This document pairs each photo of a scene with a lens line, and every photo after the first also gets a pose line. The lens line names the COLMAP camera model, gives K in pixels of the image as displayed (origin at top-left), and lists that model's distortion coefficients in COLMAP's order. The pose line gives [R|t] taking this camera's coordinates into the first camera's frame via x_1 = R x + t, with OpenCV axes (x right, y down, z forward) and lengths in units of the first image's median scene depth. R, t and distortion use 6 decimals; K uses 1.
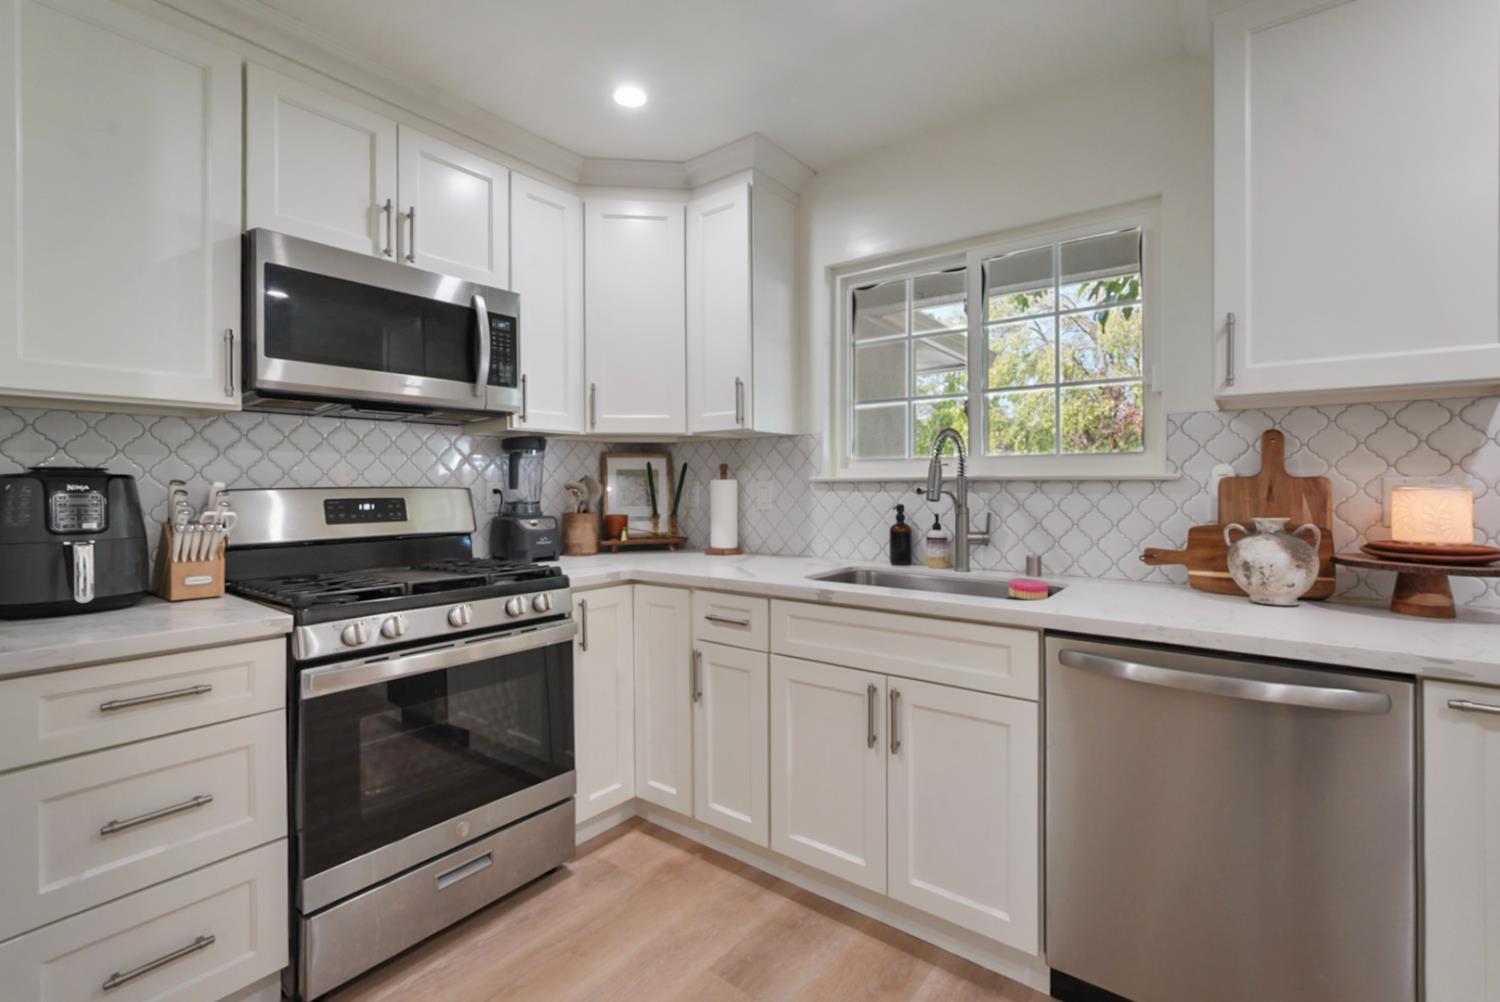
lens RADIAL K [[671.3, 0, 750.0], [0, 671.3, 501.0], [0, 0, 1]] dist [-0.020097, 0.009902]
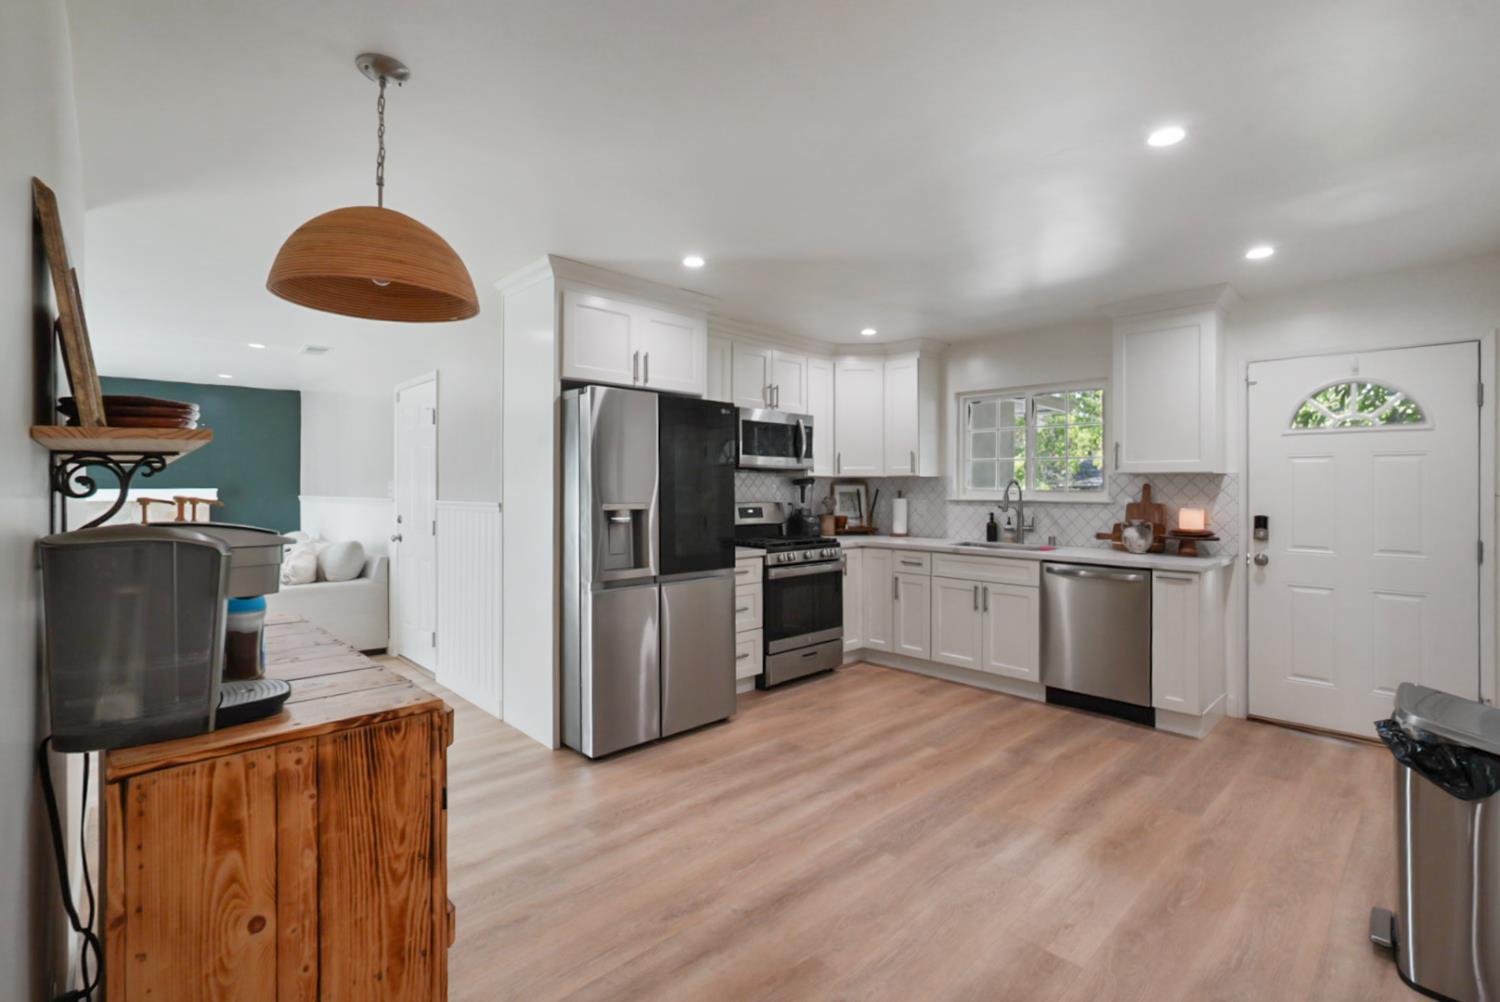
lens RADIAL K [[671.3, 0, 750.0], [0, 671.3, 501.0], [0, 0, 1]] dist [-0.020097, 0.009902]
pose [[0.987417, 0.008832, -0.157889, -0.204787], [-0.009471, 0.999950, -0.003295, -0.018049], [0.157852, 0.004748, 0.987451, -1.264901]]
